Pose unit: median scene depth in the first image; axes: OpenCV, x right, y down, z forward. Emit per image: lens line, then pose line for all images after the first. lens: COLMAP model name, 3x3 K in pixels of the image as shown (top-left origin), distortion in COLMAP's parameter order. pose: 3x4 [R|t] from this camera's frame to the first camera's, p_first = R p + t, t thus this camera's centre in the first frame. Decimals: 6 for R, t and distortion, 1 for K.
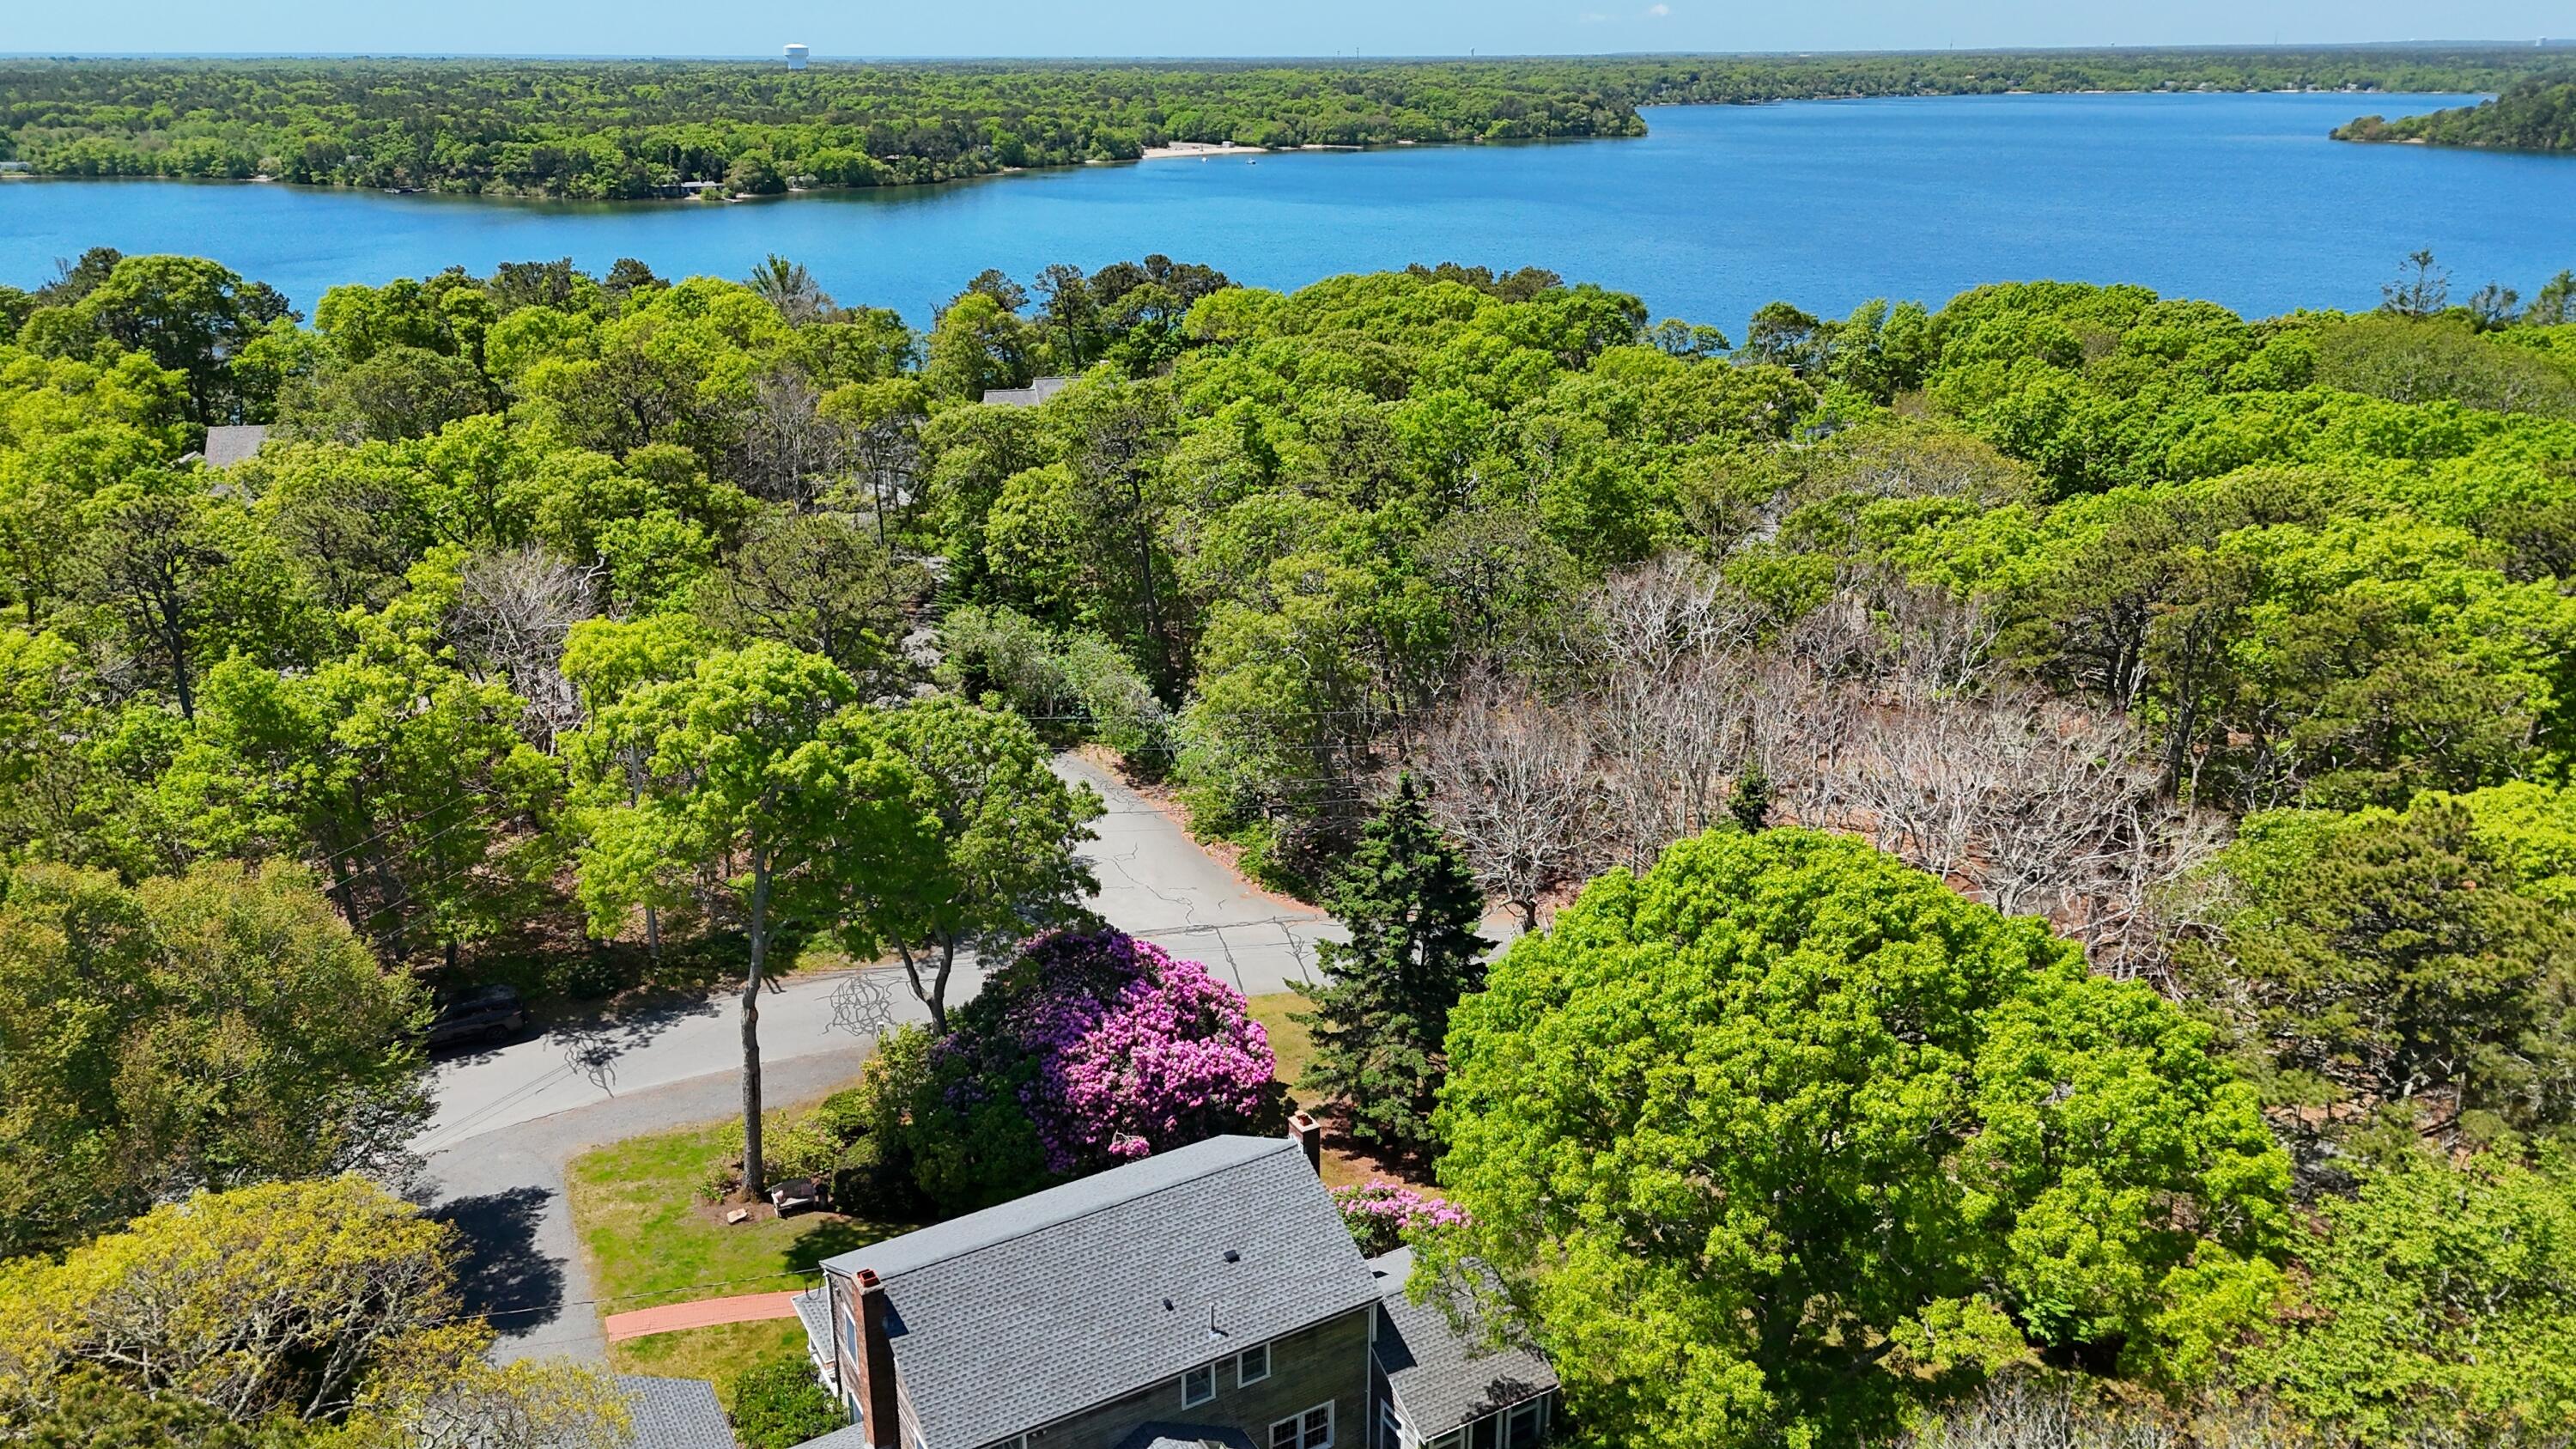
lens RADIAL K [[1889.2, 0, 1284.1], [0, 1889.2, 715.3], [0, 0, 1]] dist [0.074327, -0.067703]
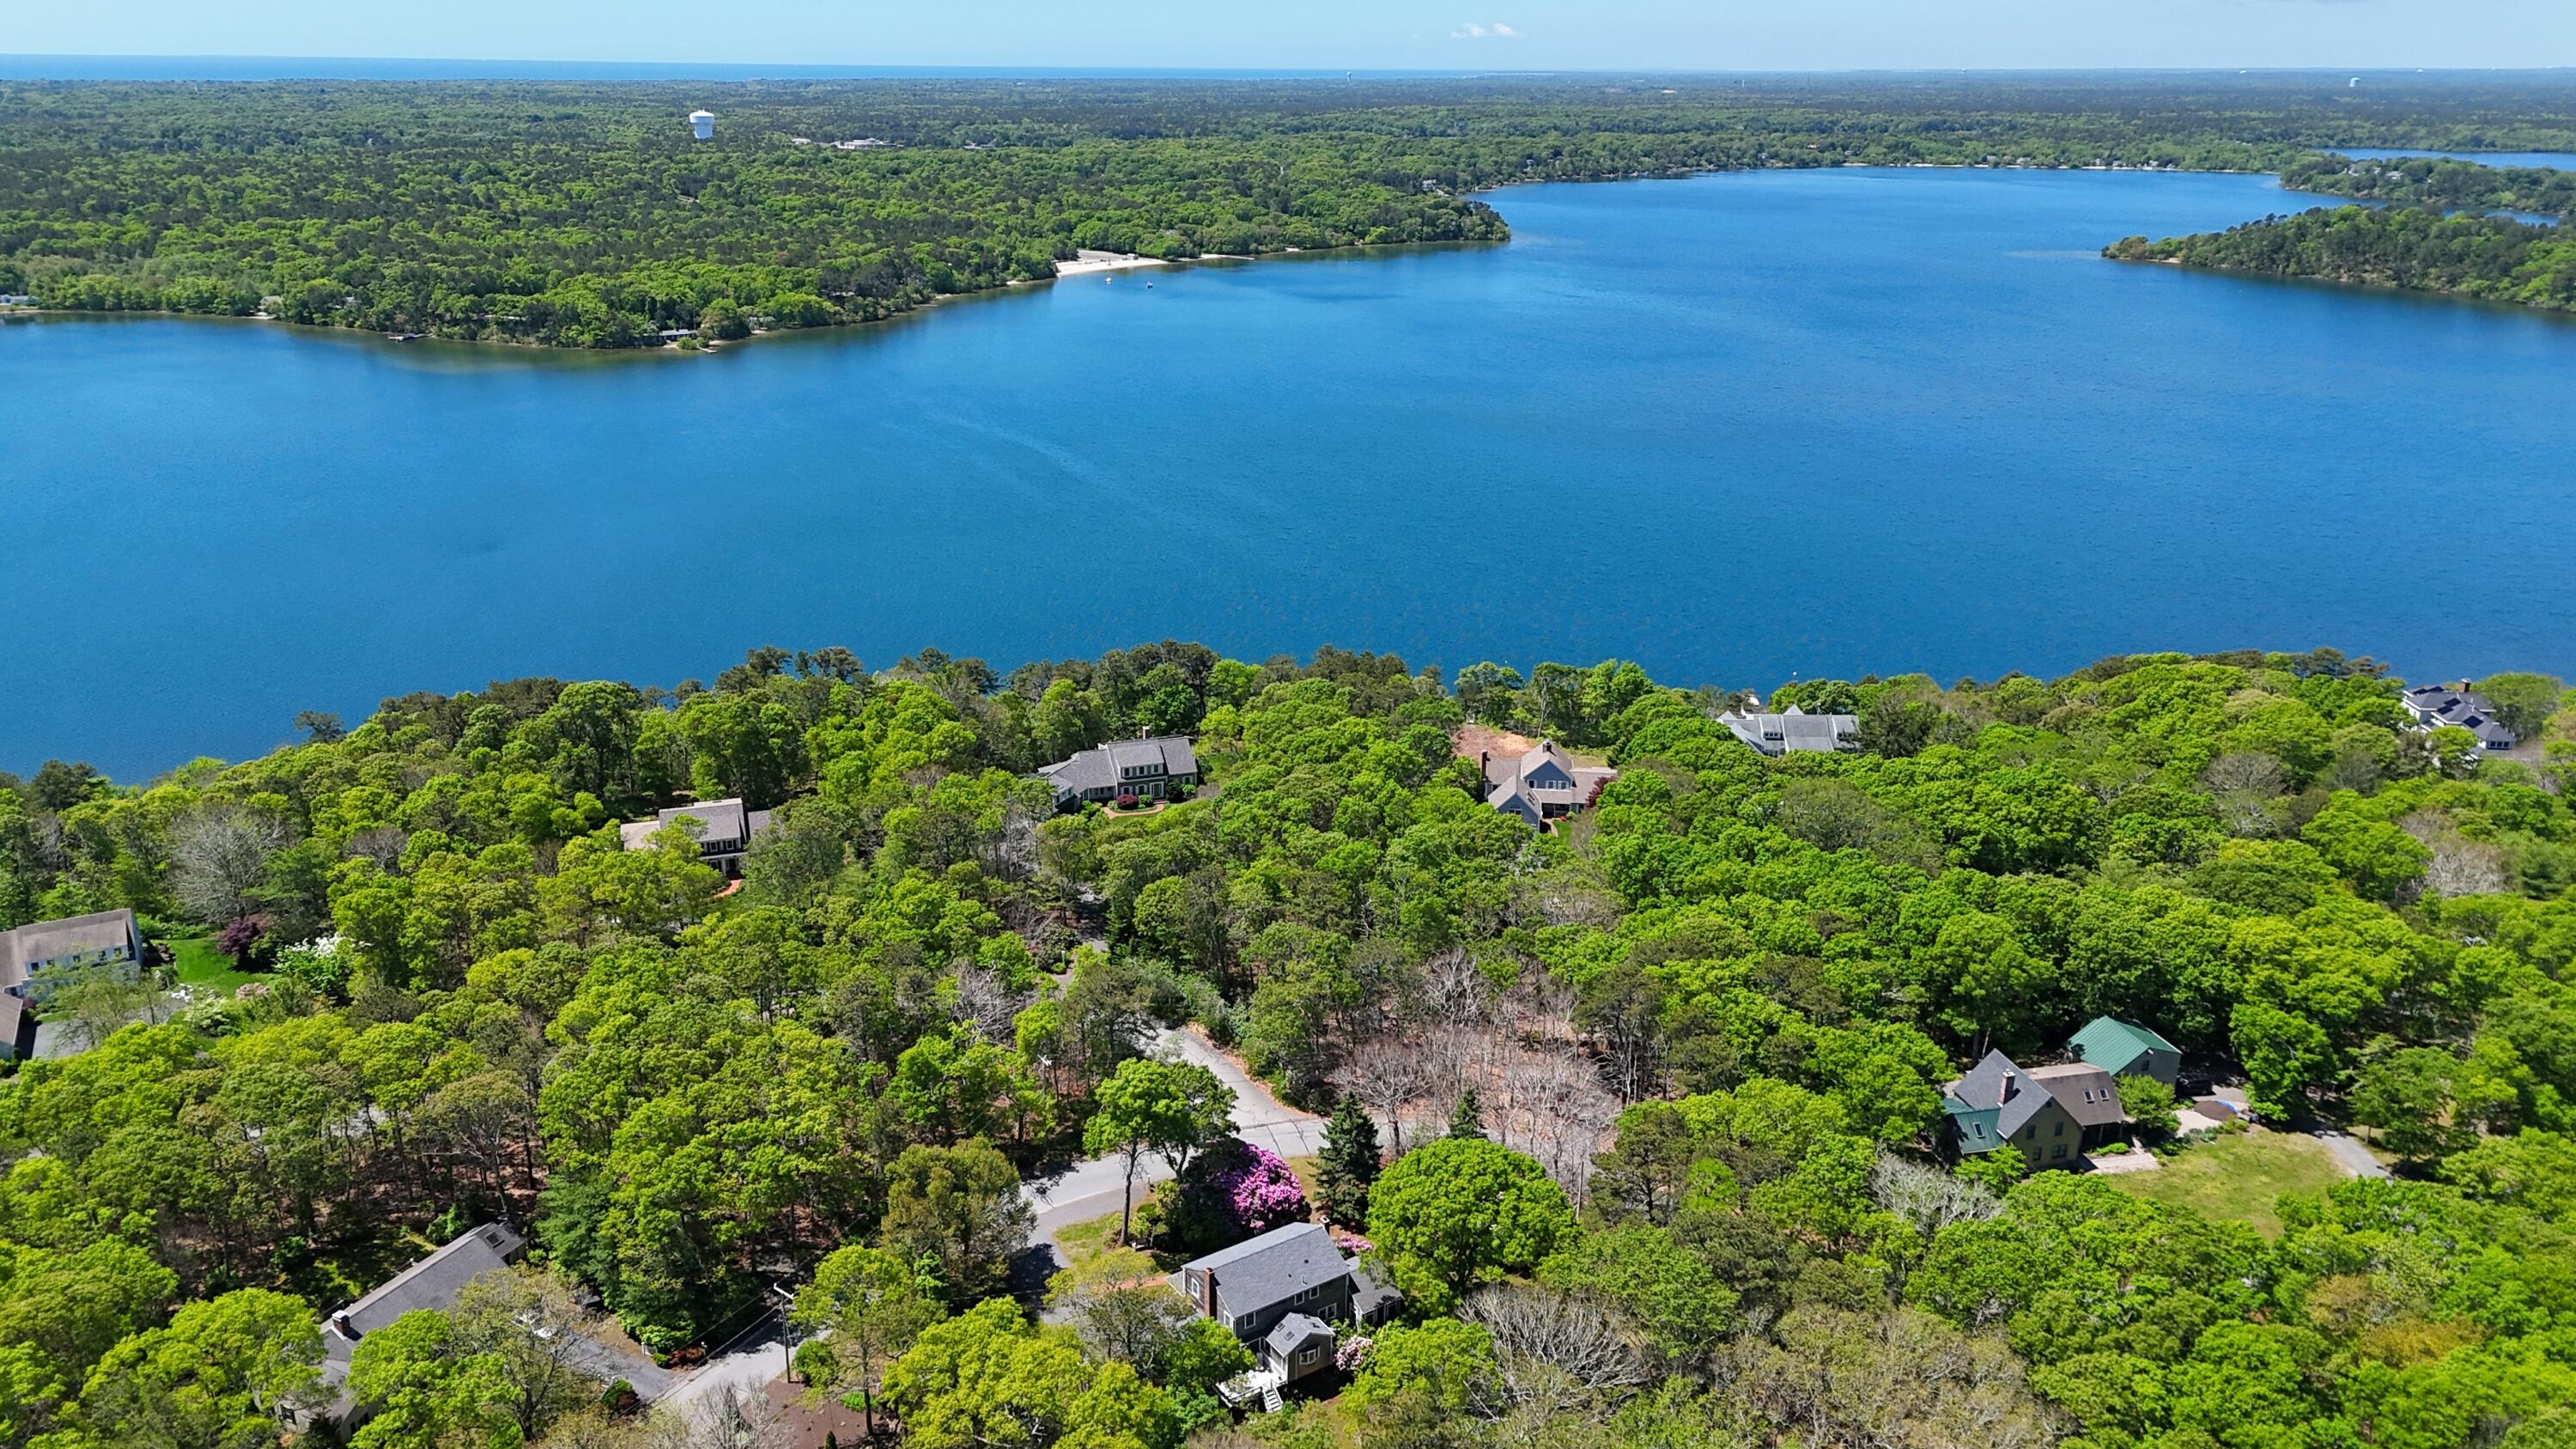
lens RADIAL K [[1922.0, 0, 1309.0], [0, 1922.0, 719.7], [0, 0, 1]] dist [0.058253, -0.027554]
pose [[0.997114, -0.006633, 0.075631, -0.157048], [0.006438, 0.999975, 0.002824, -0.391859], [-0.075648, -0.002329, 0.997132, -1.379513]]
